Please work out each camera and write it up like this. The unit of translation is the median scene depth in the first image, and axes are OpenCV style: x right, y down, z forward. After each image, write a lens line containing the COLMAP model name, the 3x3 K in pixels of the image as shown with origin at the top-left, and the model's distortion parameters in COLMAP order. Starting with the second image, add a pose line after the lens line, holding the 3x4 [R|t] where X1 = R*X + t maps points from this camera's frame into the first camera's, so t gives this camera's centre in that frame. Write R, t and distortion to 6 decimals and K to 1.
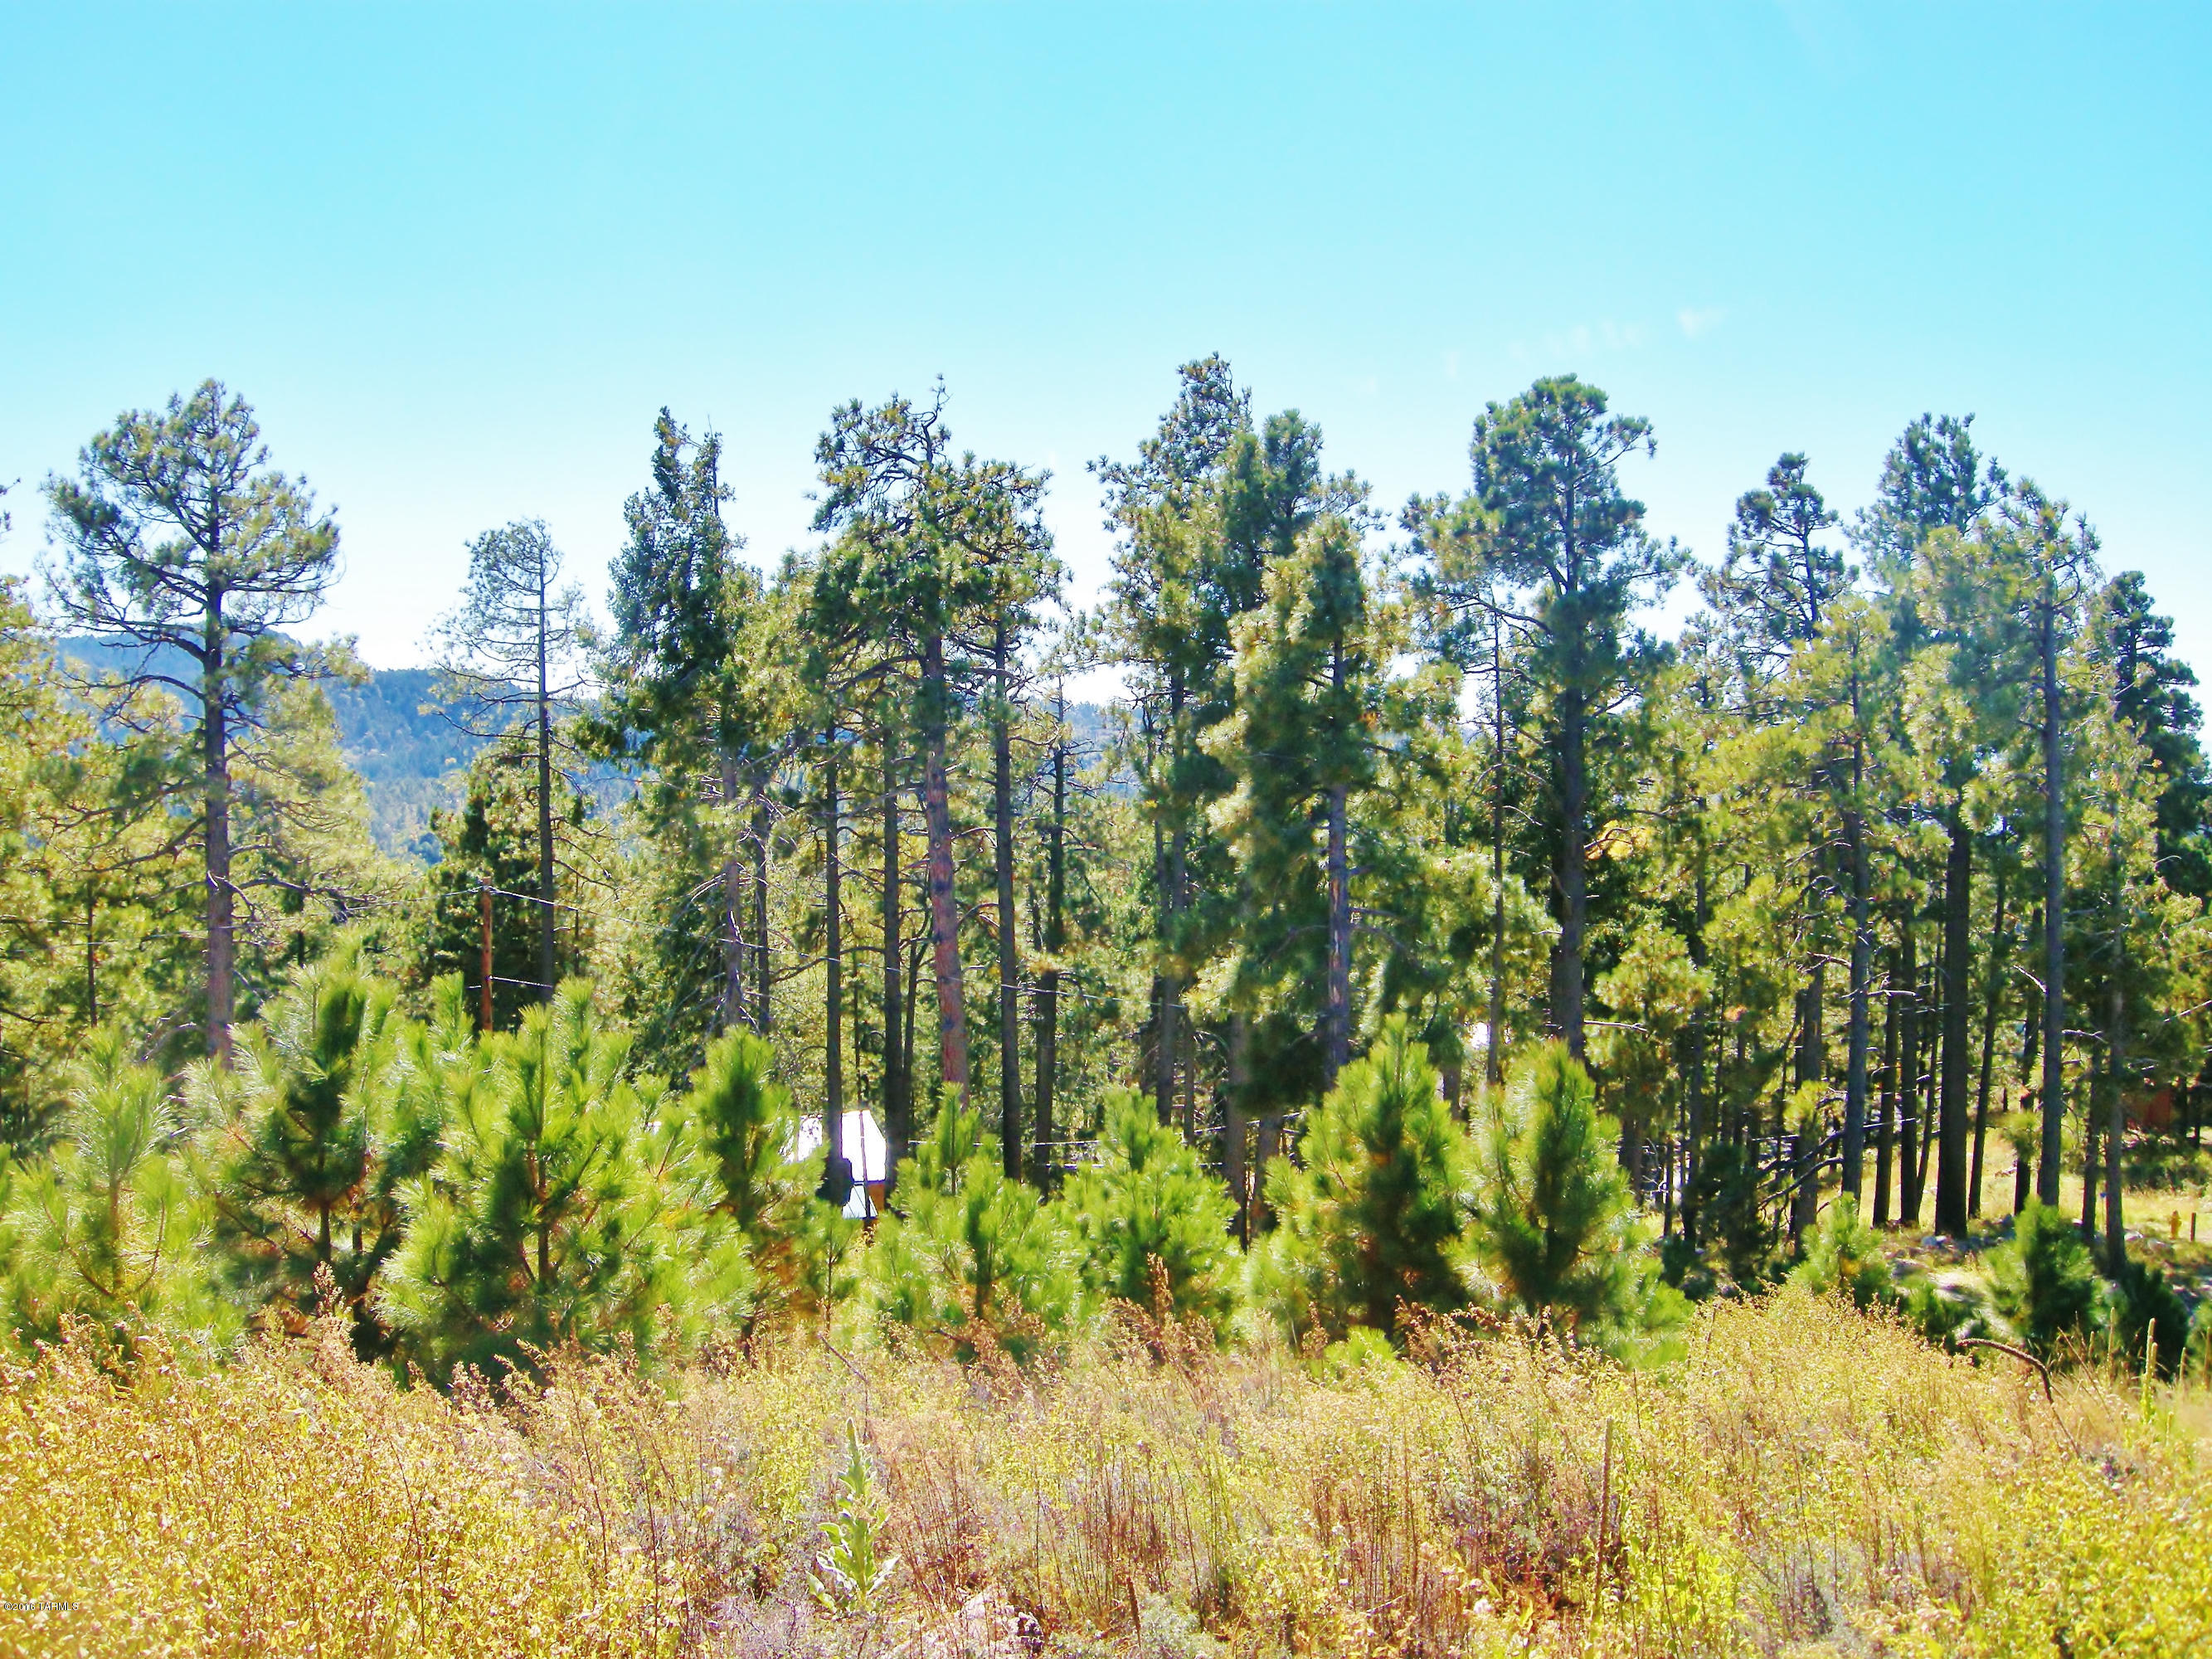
lens RADIAL K [[2319.0, 0, 1110.6], [0, 2319.0, 816.6], [0, 0, 1]] dist [-0.148281, 0.000000]
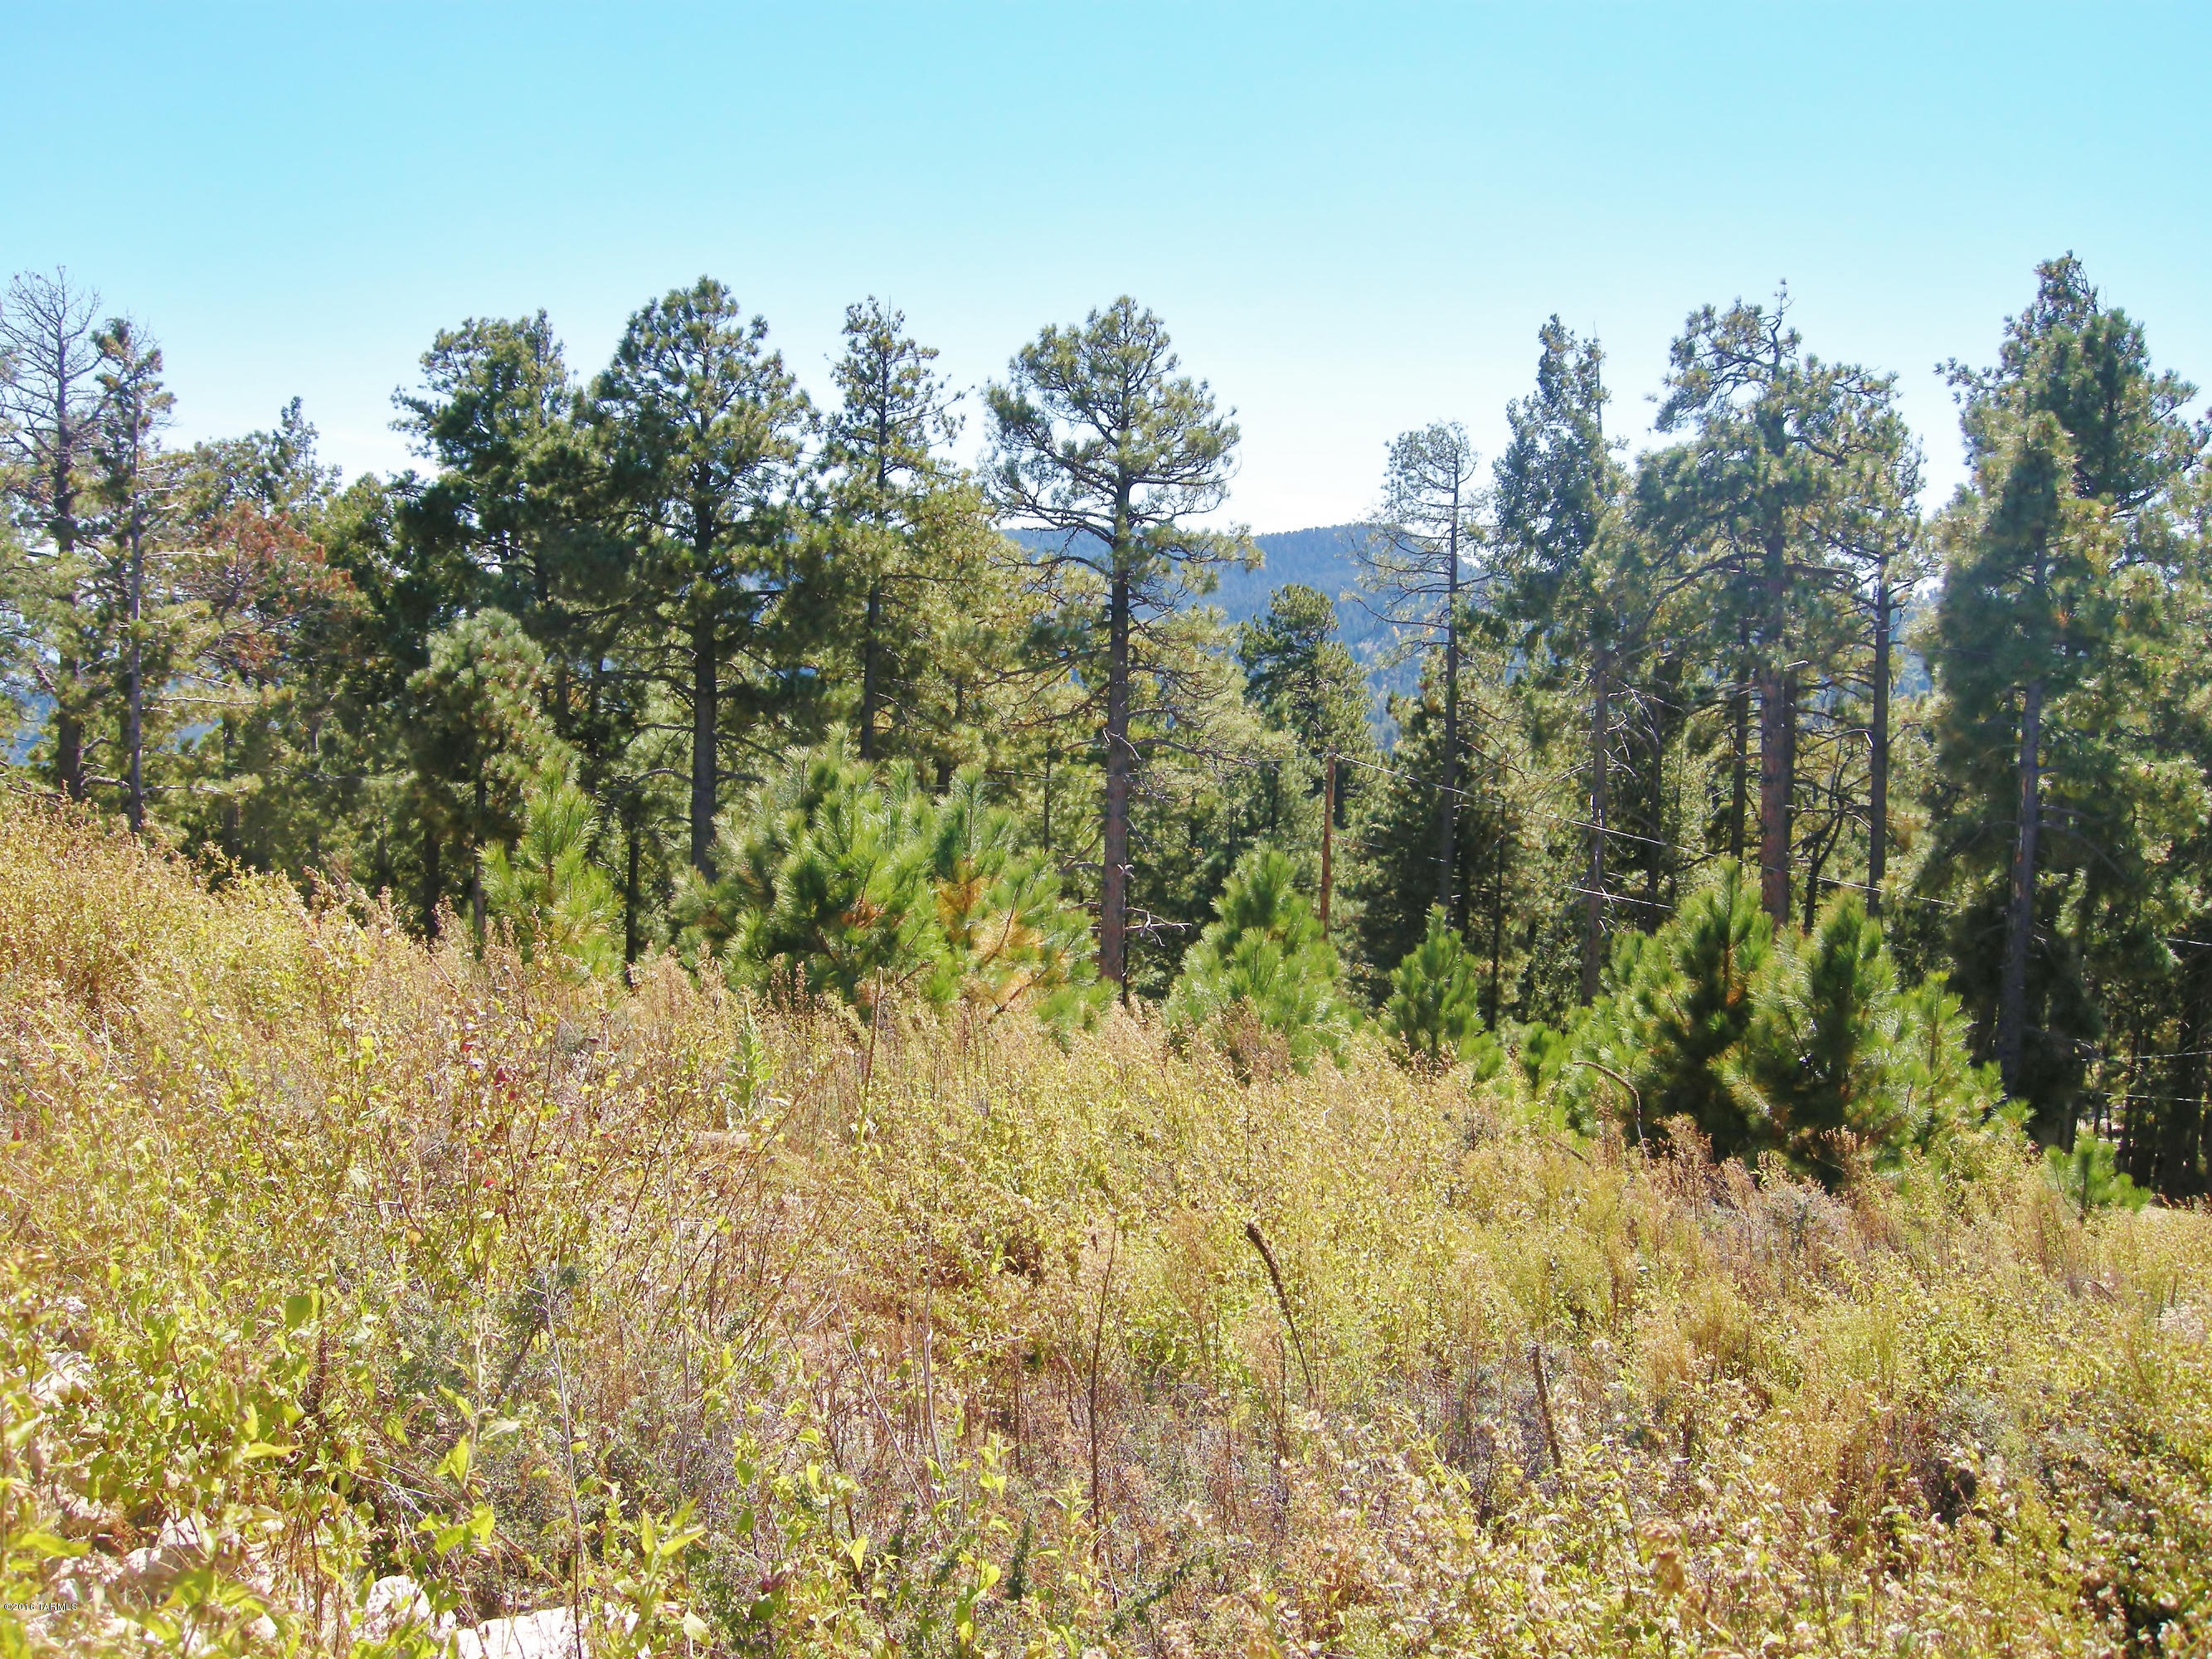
lens RADIAL K [[2319.0, 0, 1070.8], [0, 2319.0, 794.2], [0, 0, 1]] dist [-0.148281, 0.000000]
pose [[0.882547, 0.059972, -0.466385, 0.126403], [-0.046003, 0.998088, 0.041293, 0.009154], [0.467969, -0.014988, 0.883618, -0.039733]]
